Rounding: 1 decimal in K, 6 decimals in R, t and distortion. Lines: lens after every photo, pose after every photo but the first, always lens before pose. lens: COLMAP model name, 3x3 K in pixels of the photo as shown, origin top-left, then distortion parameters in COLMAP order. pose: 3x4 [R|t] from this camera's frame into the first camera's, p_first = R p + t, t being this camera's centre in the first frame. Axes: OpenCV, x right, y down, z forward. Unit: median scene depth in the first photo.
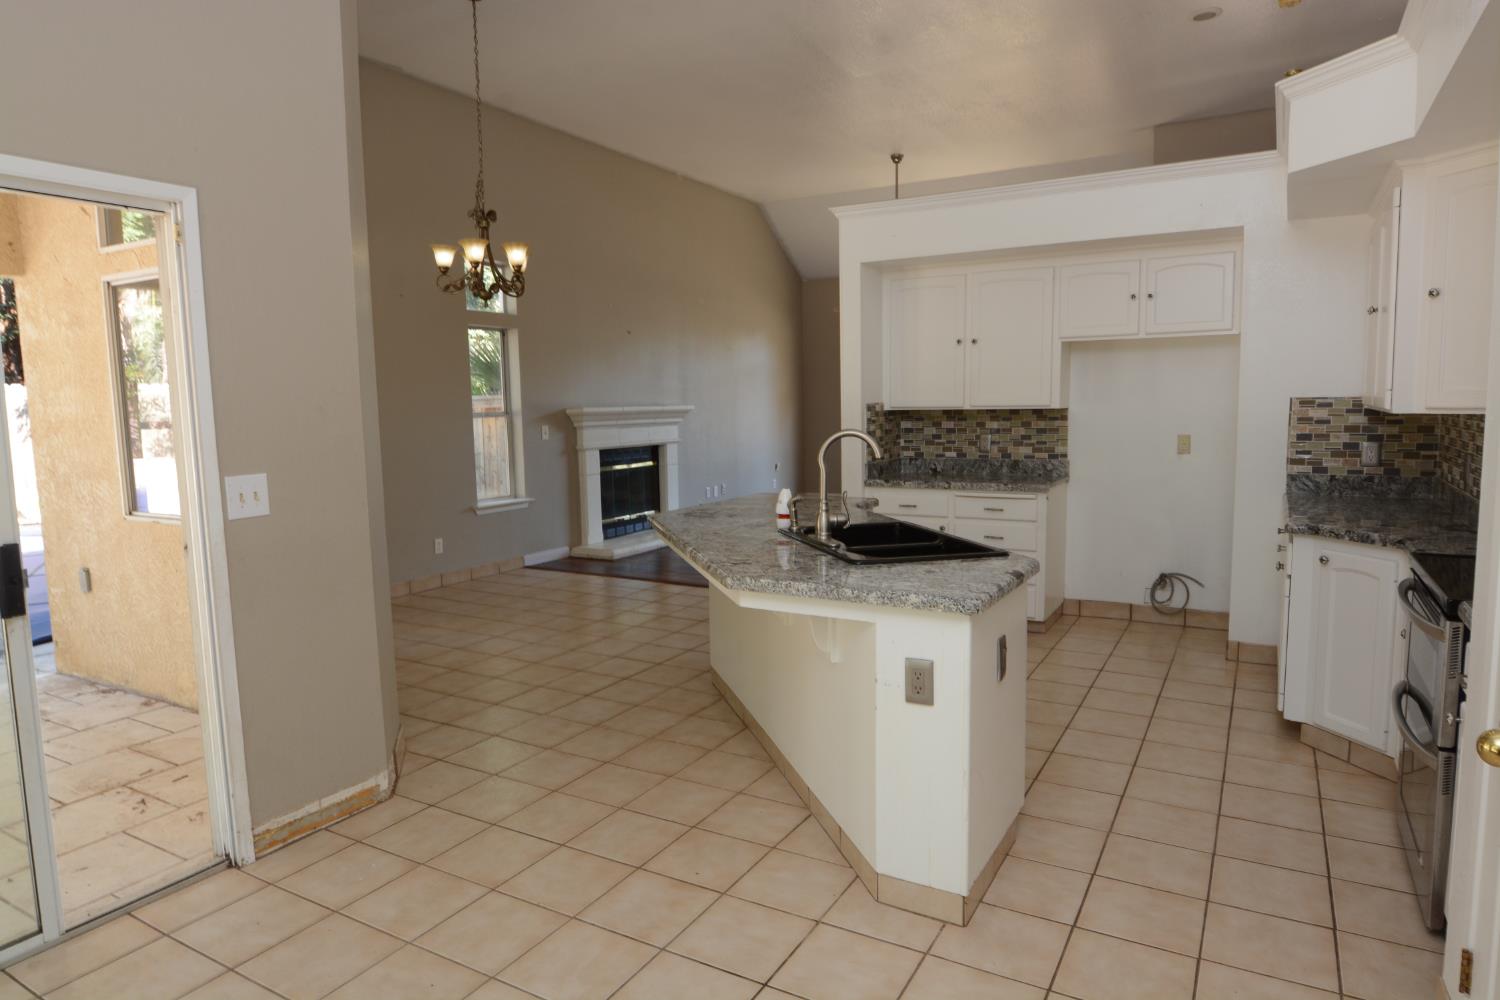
lens RADIAL K [[906.5, 0, 742.9], [0, 906.5, 500.0], [0, 0, 1]] dist [-0.015369, -0.003551]
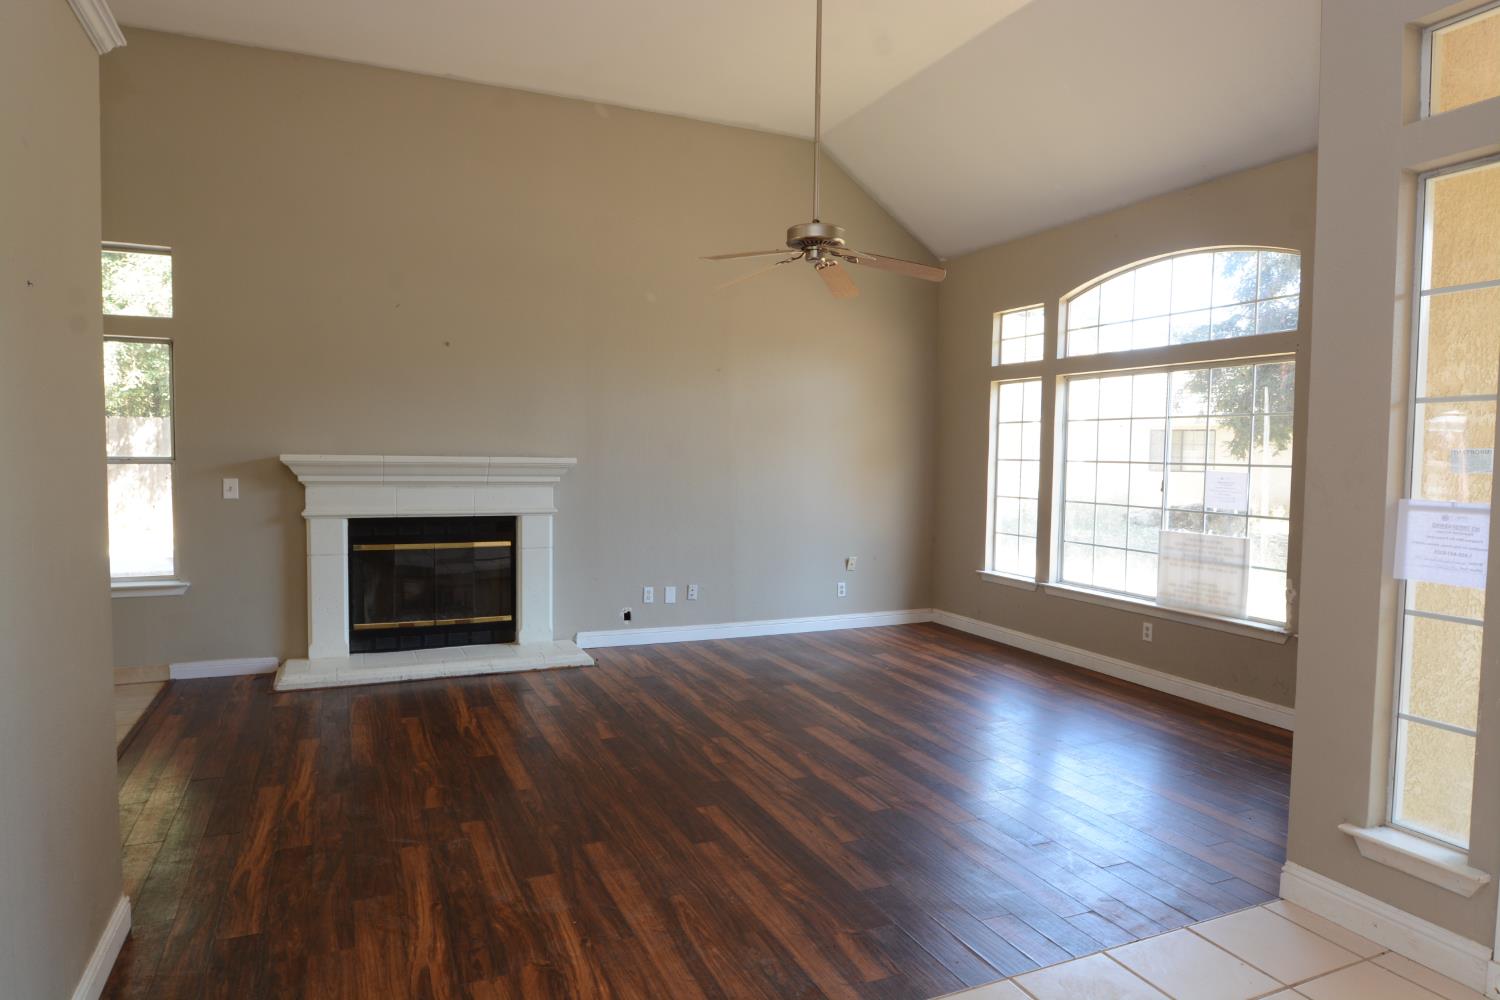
lens RADIAL K [[906.5, 0, 742.9], [0, 906.5, 500.0], [0, 0, 1]] dist [-0.015369, -0.003551]
pose [[0.807284, 0.061818, -0.586917, 0.465973], [-0.091928, 0.995532, -0.021587, -0.081507], [0.582960, 0.071381, 0.809359, 0.628754]]
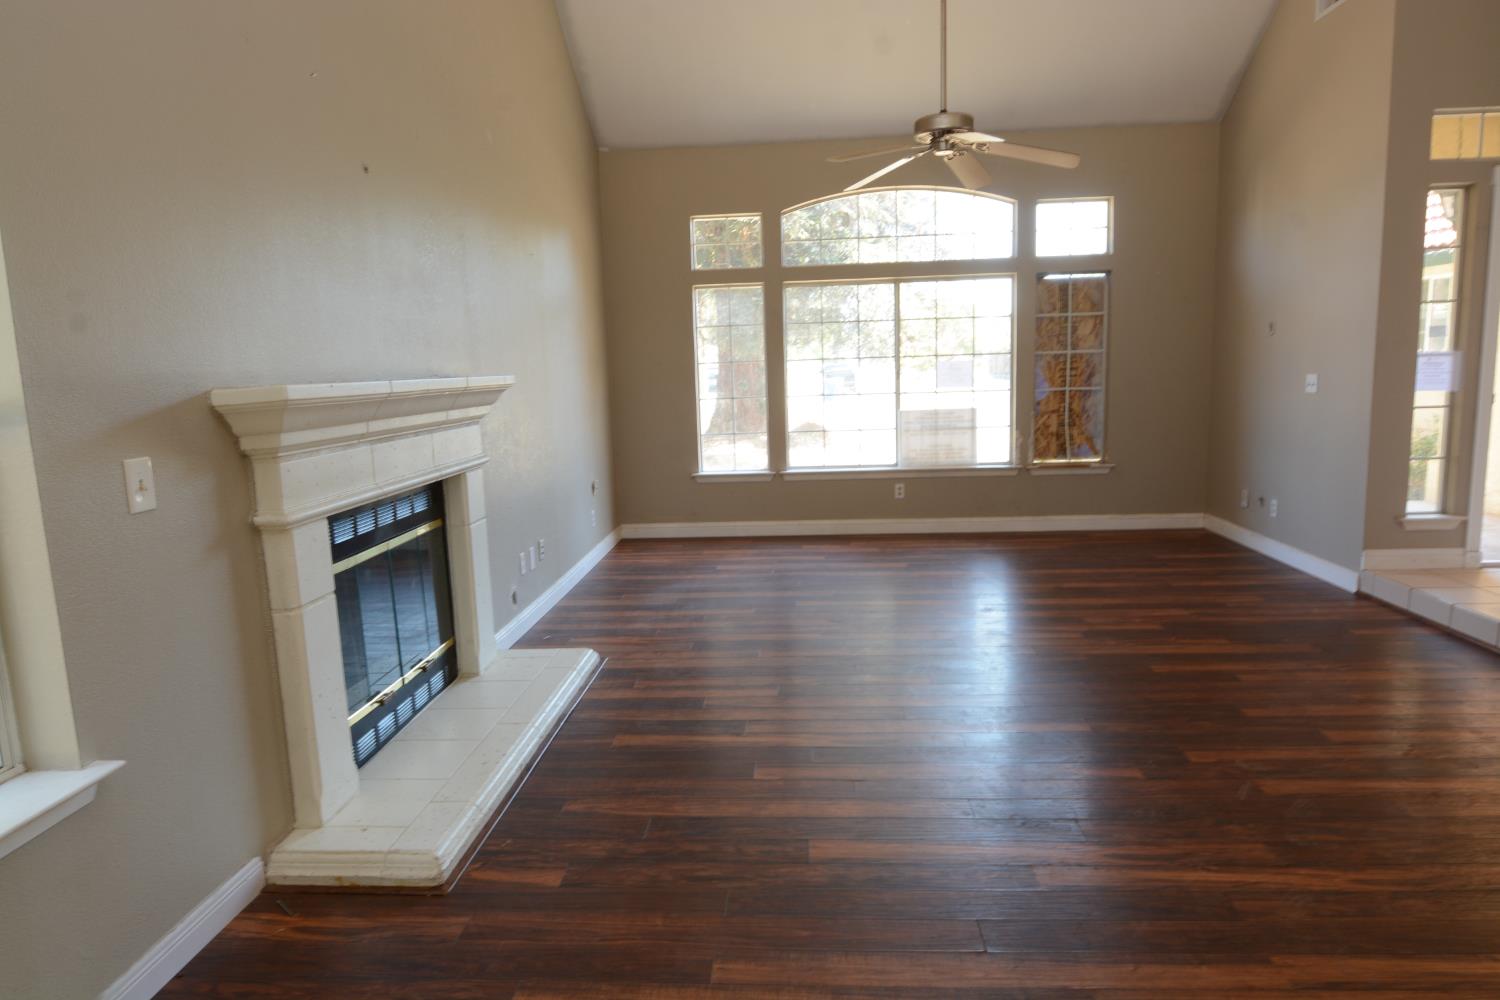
lens RADIAL K [[906.5, 0, 742.9], [0, 906.5, 500.0], [0, 0, 1]] dist [-0.015369, -0.003551]
pose [[0.897764, -0.077147, 0.433669, -0.164181], [0.063741, 0.996933, 0.045395, -0.066236], [-0.435841, -0.013111, 0.899928, 0.648715]]
